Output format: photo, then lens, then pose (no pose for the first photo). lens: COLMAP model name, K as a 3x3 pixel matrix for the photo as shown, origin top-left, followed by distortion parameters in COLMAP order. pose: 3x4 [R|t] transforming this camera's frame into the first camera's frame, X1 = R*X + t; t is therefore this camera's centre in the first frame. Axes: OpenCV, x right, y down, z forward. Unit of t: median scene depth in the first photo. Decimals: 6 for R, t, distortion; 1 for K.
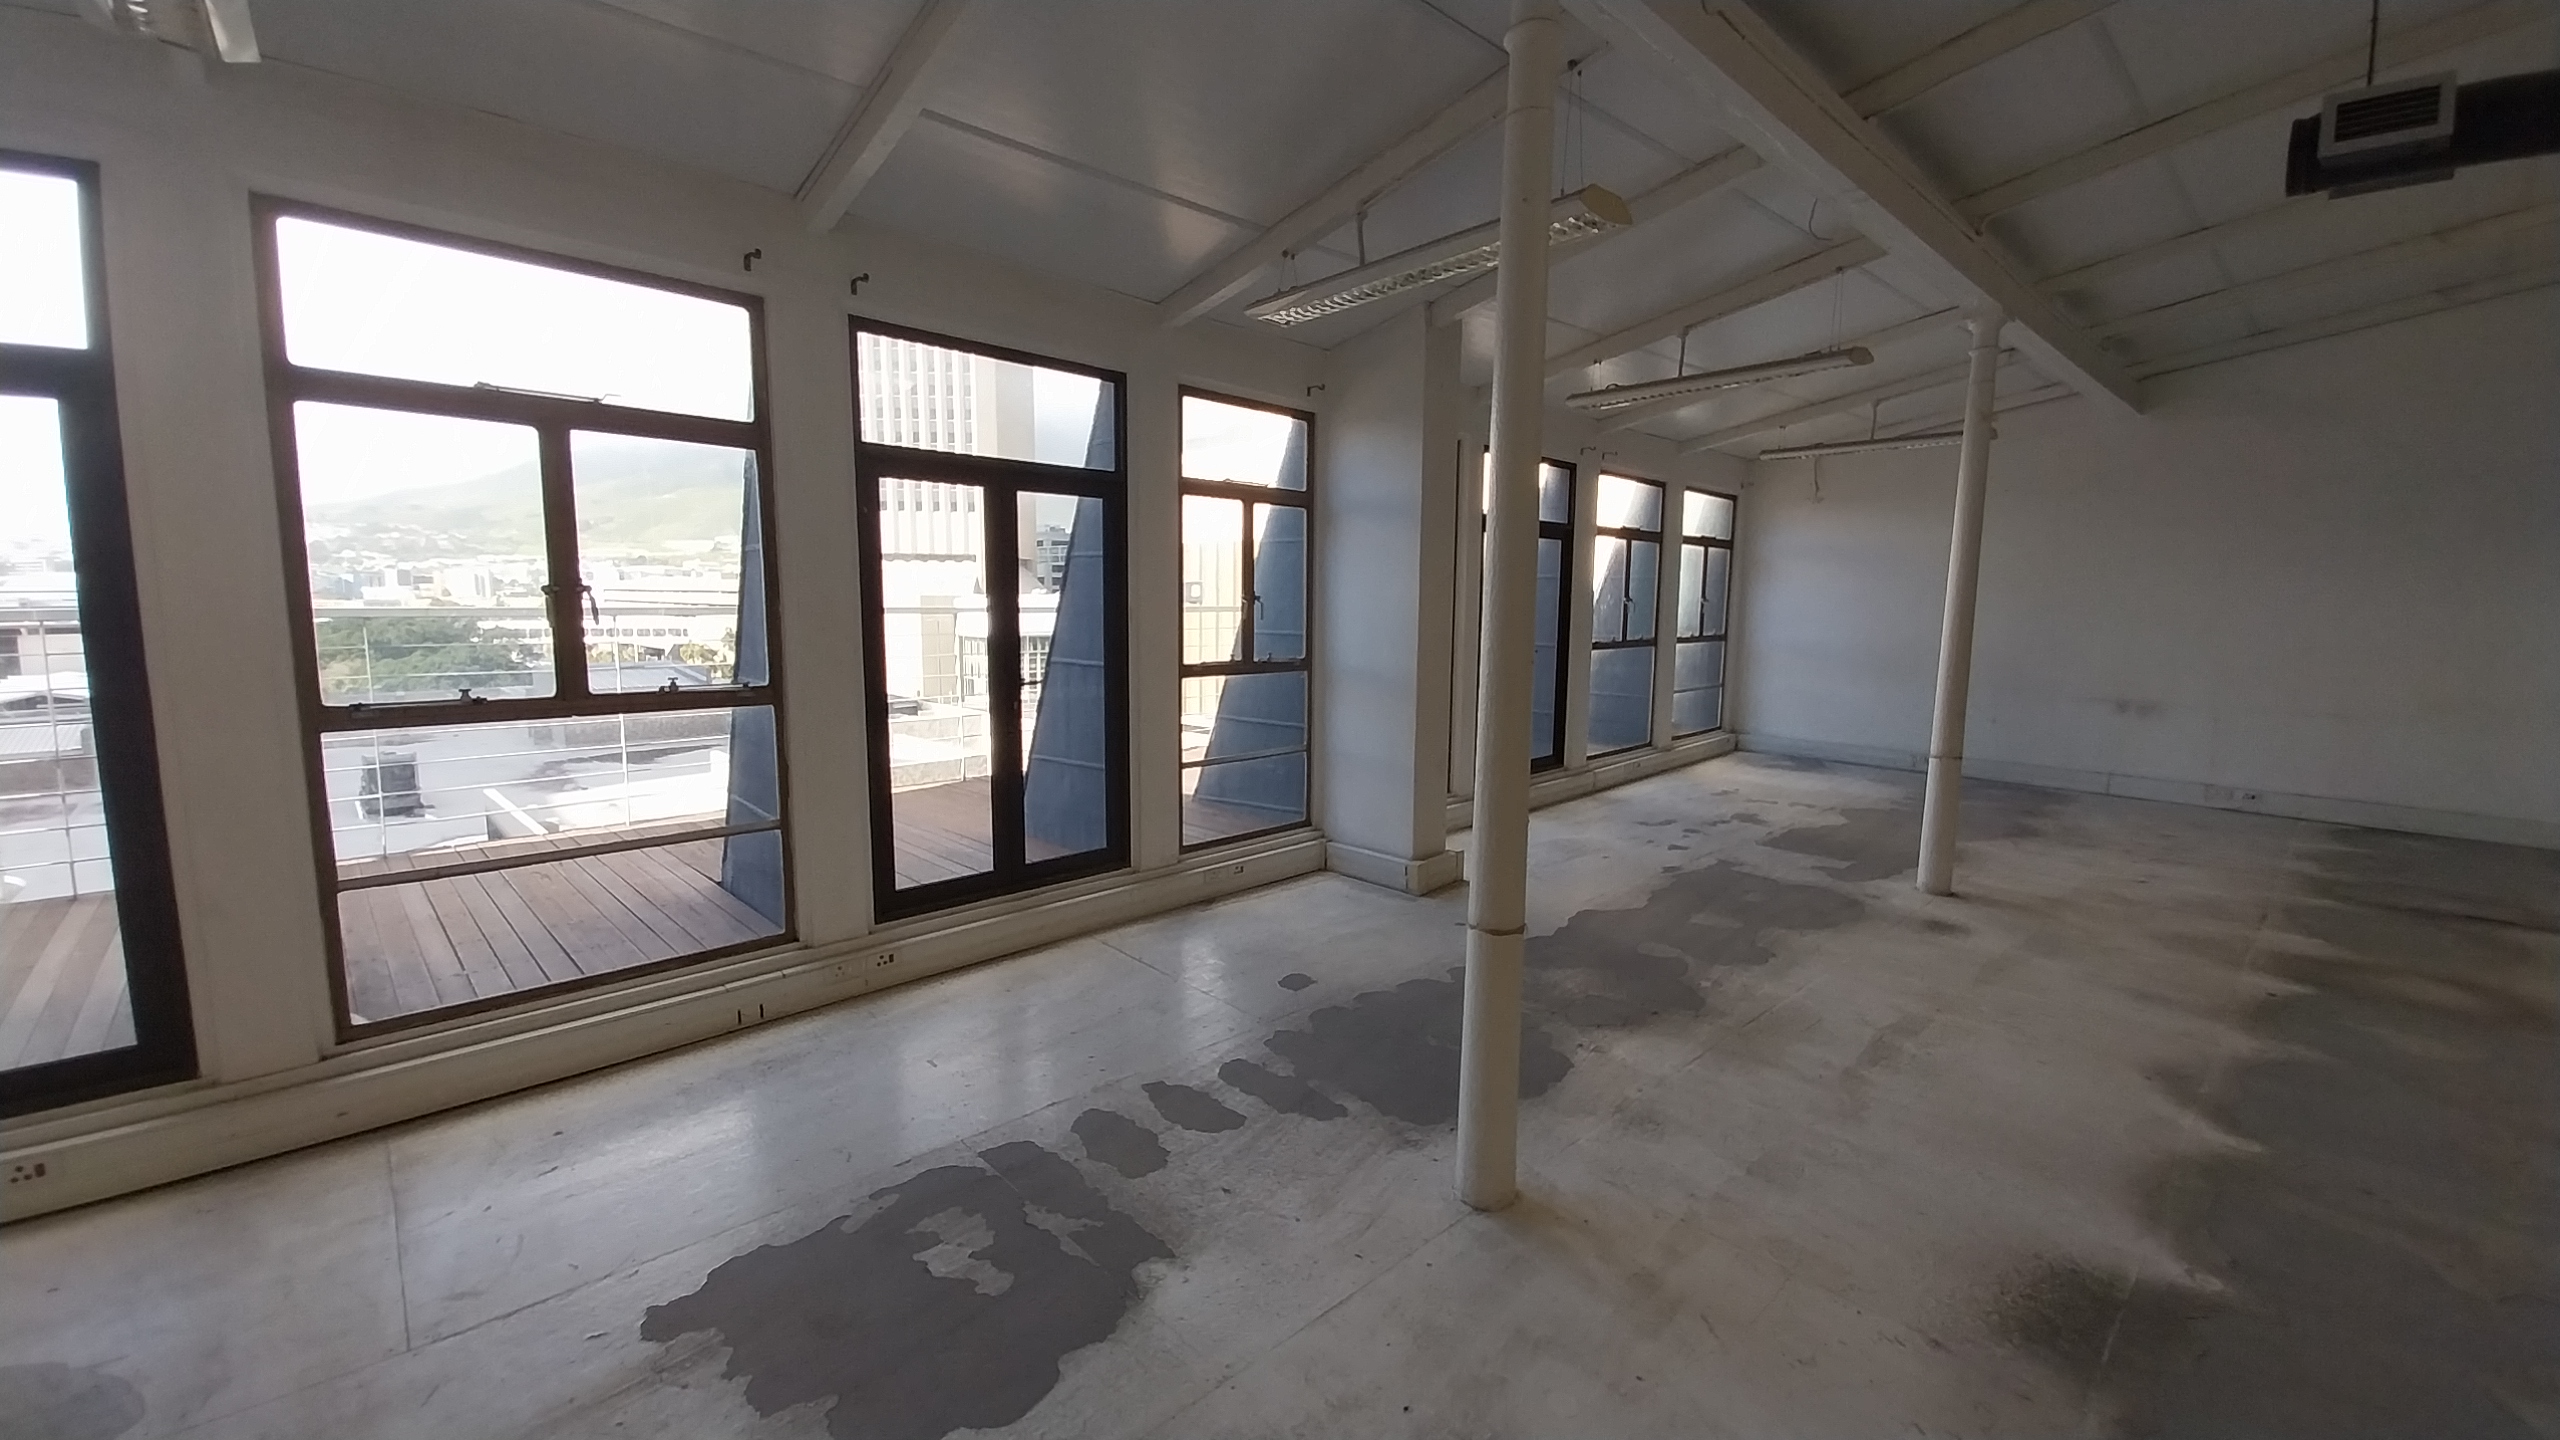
lens RADIAL K [[999.8, 0, 1289.3], [0, 999.8, 720.1], [0, 0, 1]] dist [0.024923, -0.016582]
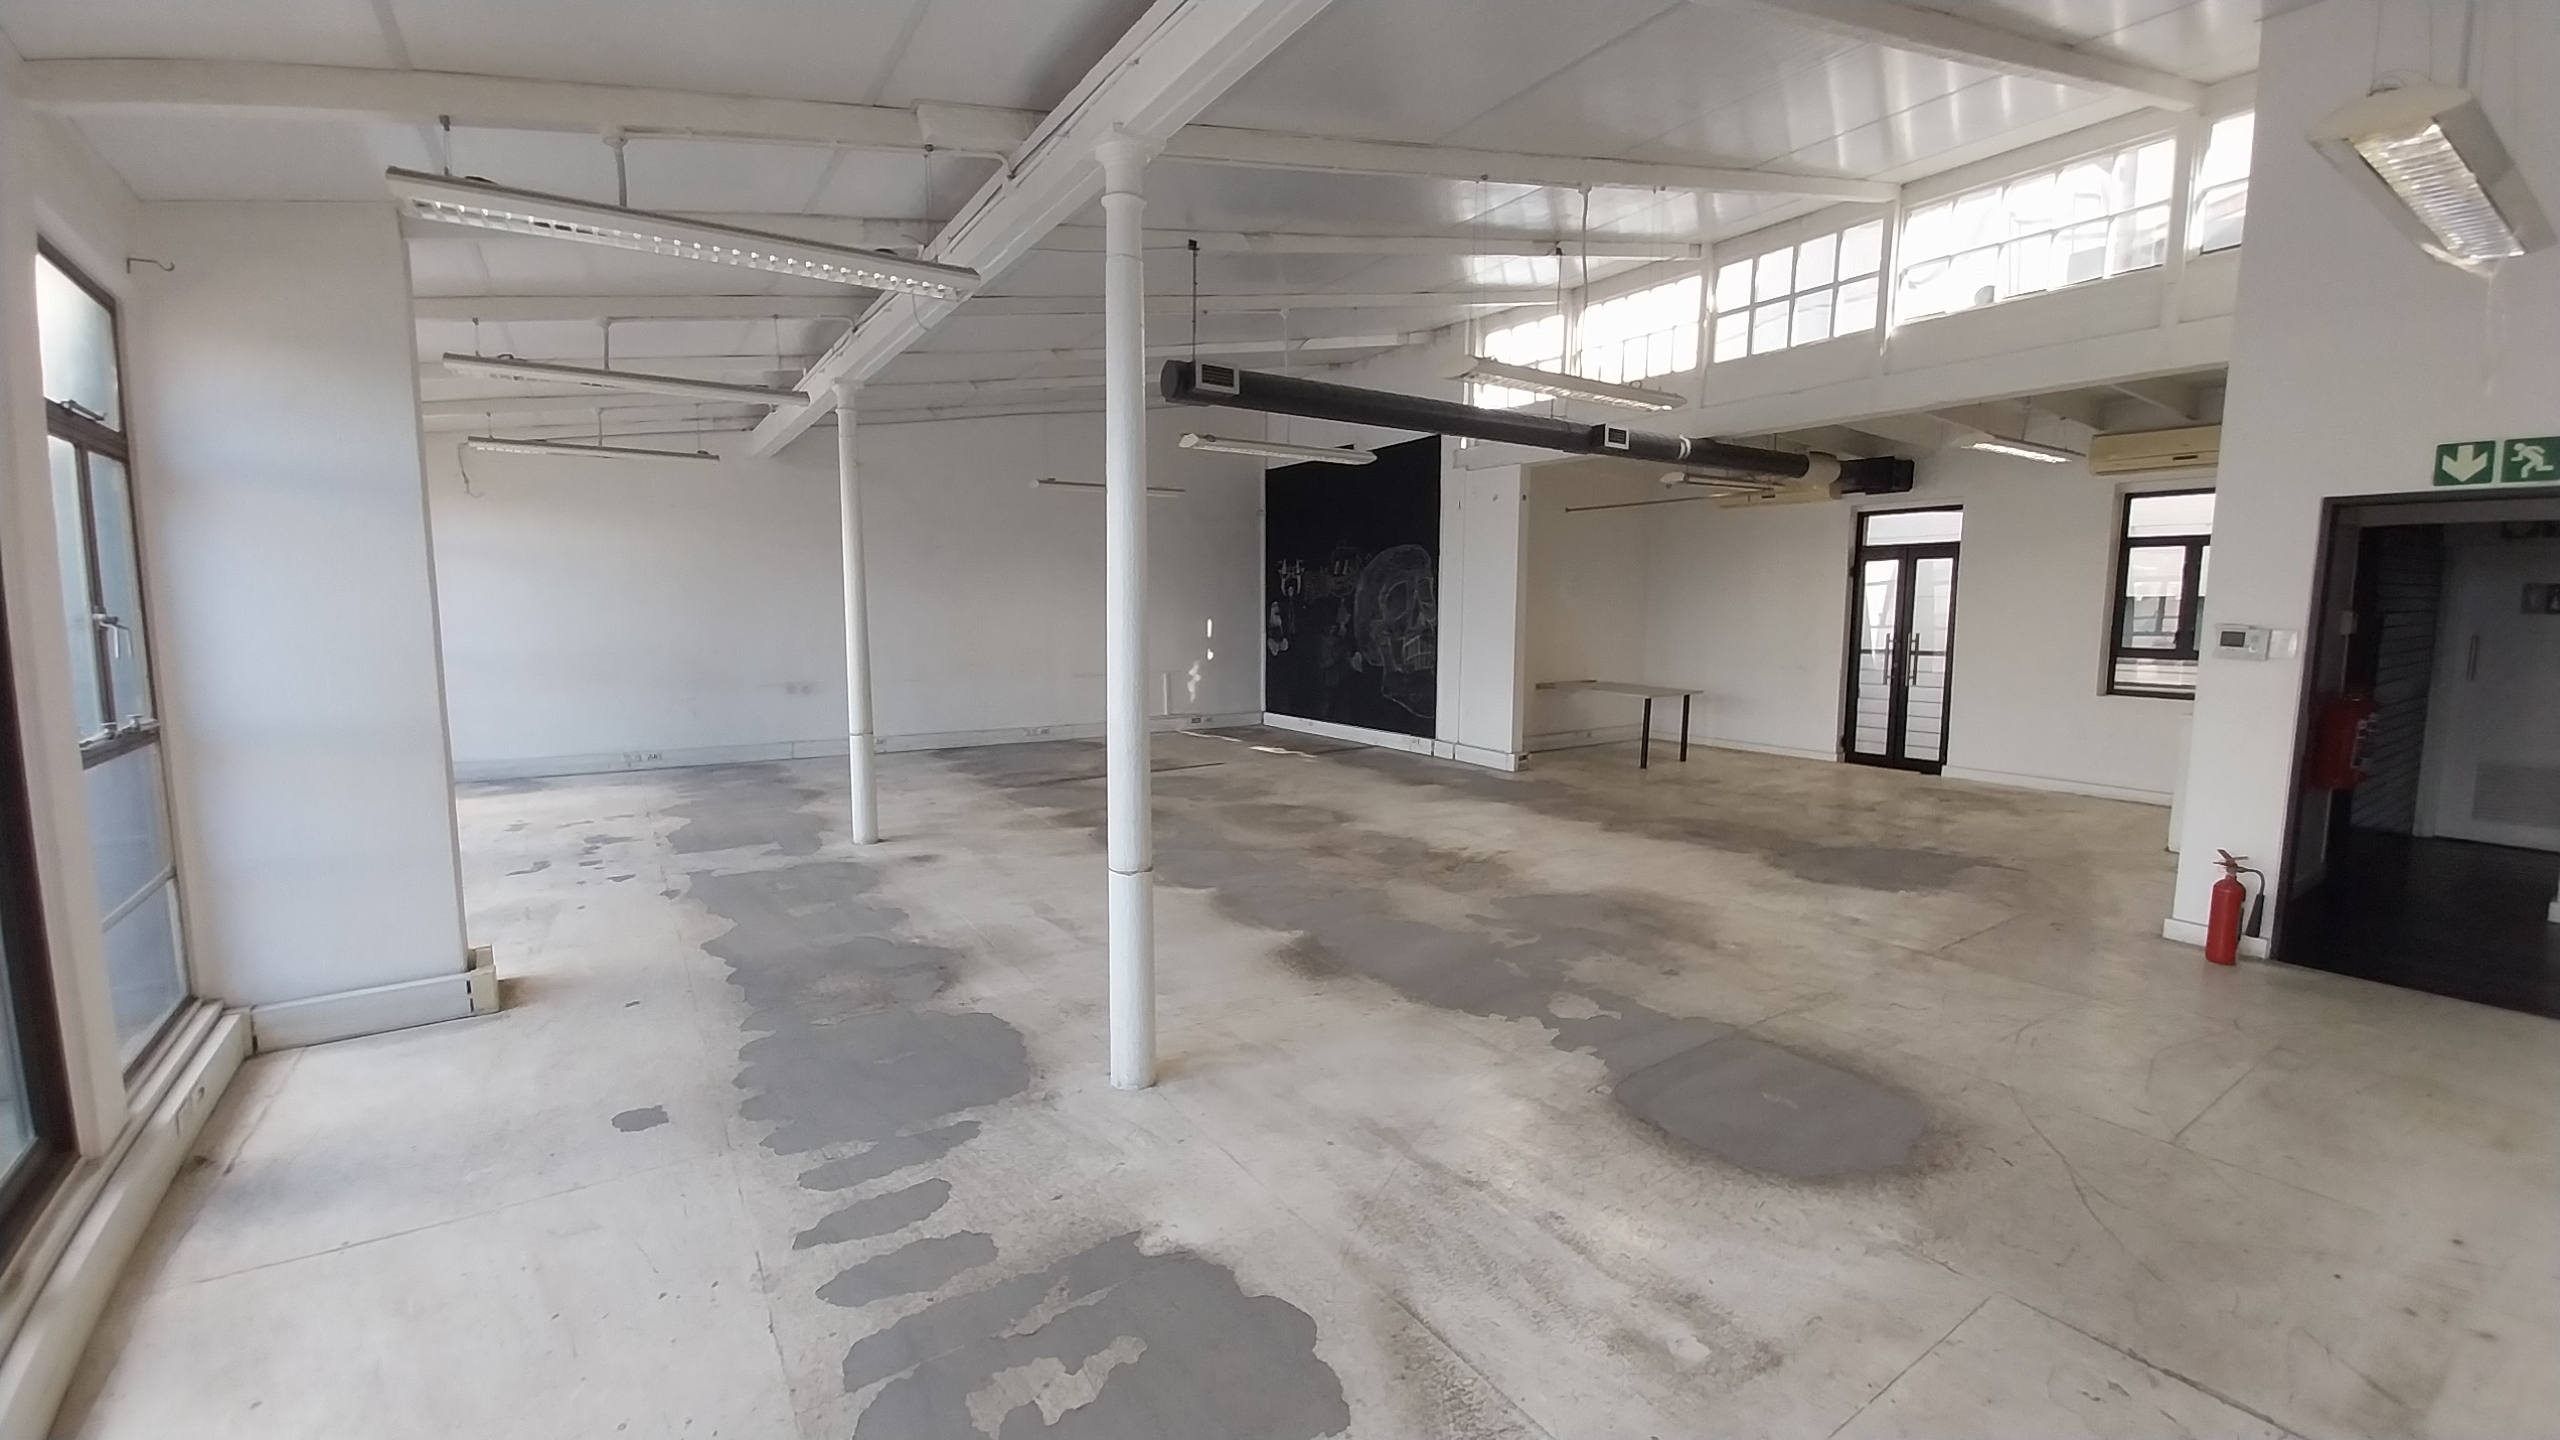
lens RADIAL K [[1004.8, 0, 1292.9], [0, 1004.8, 715.4], [0, 0, 1]] dist [0.022242, -0.015120]
pose [[0.150882, -0.118072, 0.981475, -0.594447], [0.120146, 0.987672, 0.100347, -0.056398], [-0.981223, 0.102780, 0.163208, 0.329474]]
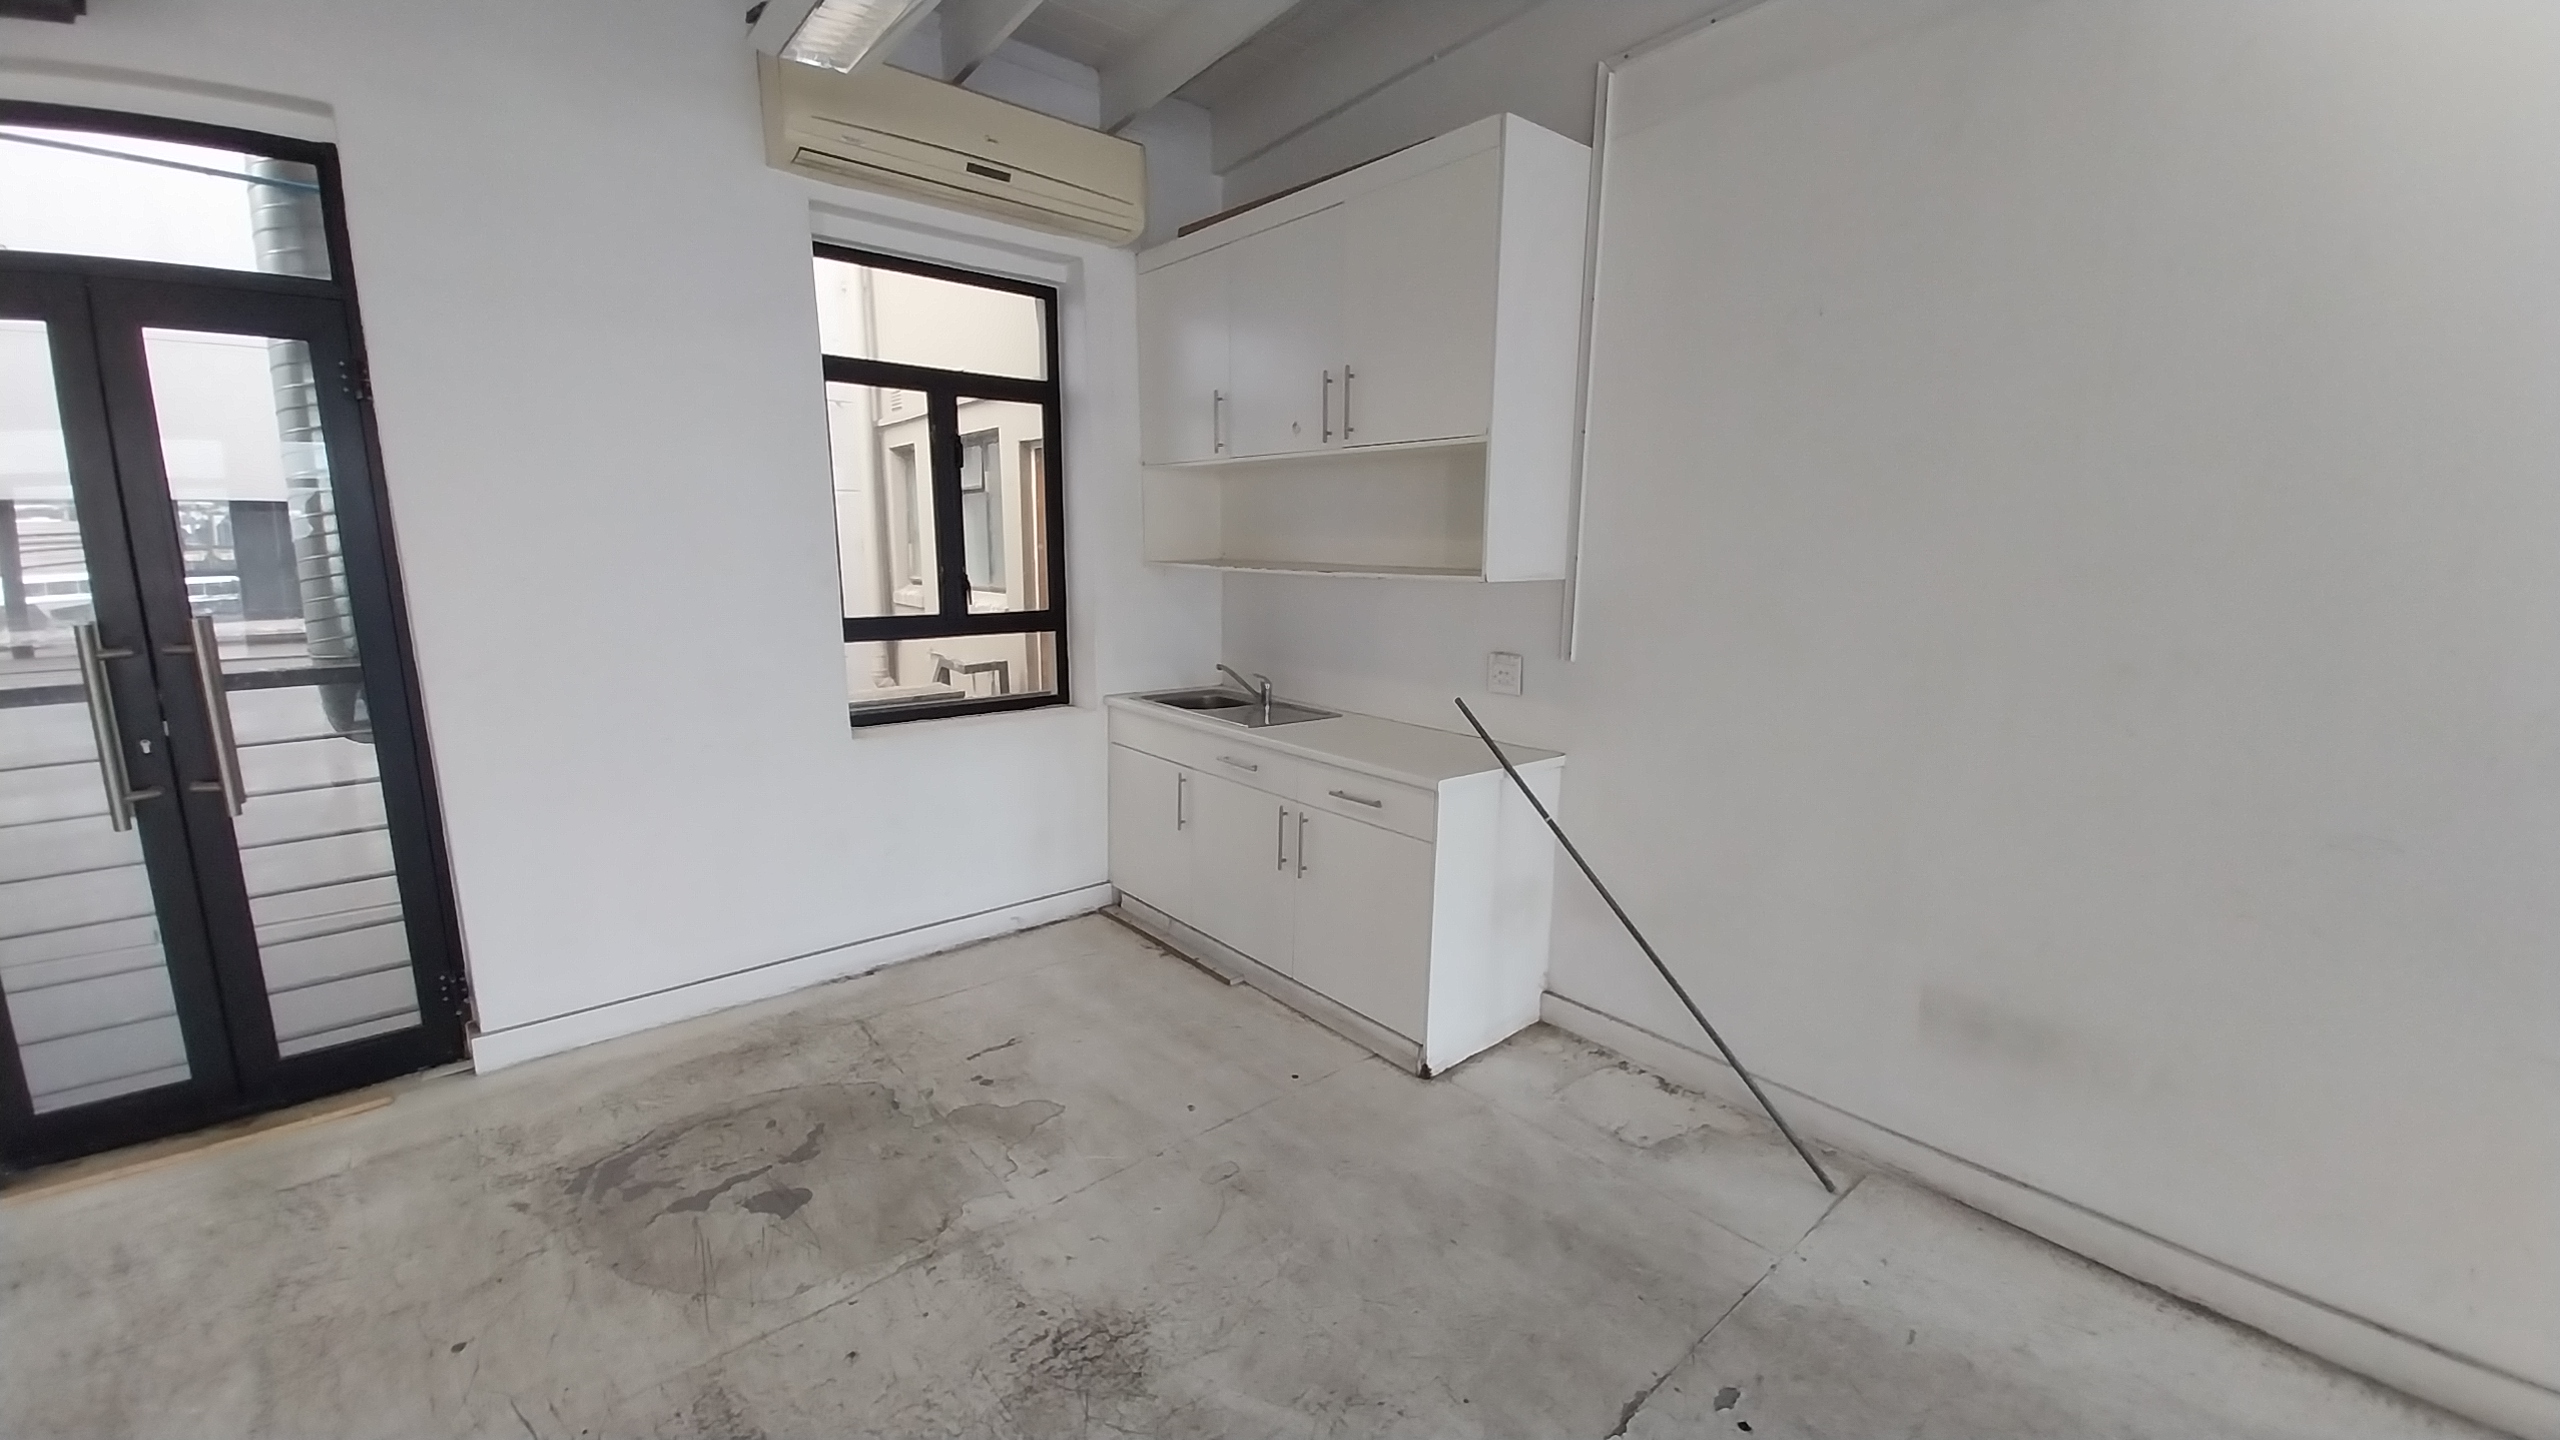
lens RADIAL K [[999.8, 0, 1289.3], [0, 999.8, 720.1], [0, 0, 1]] dist [0.024923, -0.016582]
pose [[-0.999097, -0.022488, 0.036045, 1.137396], [-0.010757, 0.954682, 0.297435, 0.027764], [-0.041100, 0.296778, -0.954061, -0.113577]]
